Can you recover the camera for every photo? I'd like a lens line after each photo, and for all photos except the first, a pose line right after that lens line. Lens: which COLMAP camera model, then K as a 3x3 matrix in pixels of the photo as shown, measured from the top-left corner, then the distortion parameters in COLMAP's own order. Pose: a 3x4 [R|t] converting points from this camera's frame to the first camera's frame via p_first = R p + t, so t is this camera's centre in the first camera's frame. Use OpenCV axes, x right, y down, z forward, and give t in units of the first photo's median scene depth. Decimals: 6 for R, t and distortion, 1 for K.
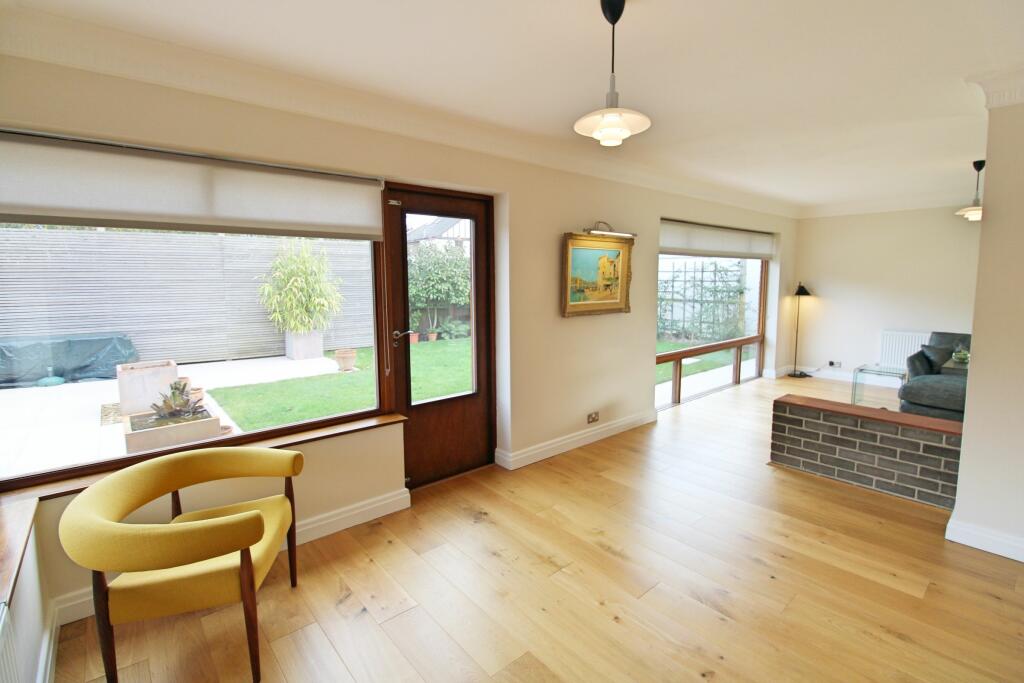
lens RADIAL K [[476.4, 0, 519.7], [0, 476.4, 326.1], [0, 0, 1]] dist [0.000134, -0.013575]
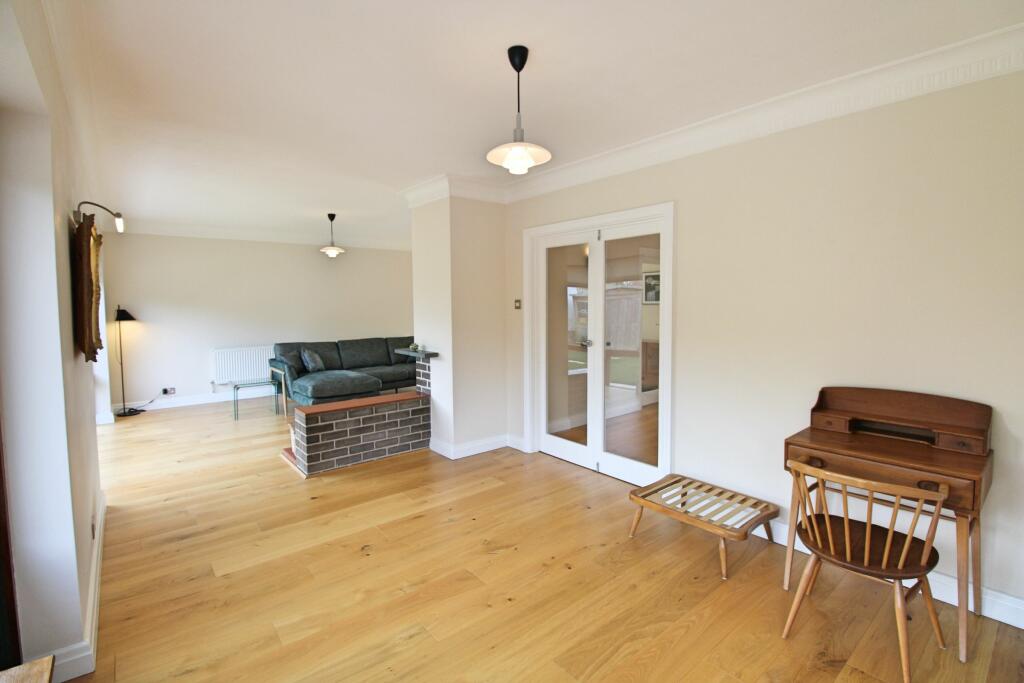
lens RADIAL K [[476.4, 0, 519.7], [0, 476.4, 326.1], [0, 0, 1]] dist [0.000134, -0.013575]
pose [[0.007779, -0.046720, 0.998878, -0.487060], [0.106587, 0.993256, 0.045627, -0.031428], [-0.994273, 0.106112, 0.012706, 0.512127]]
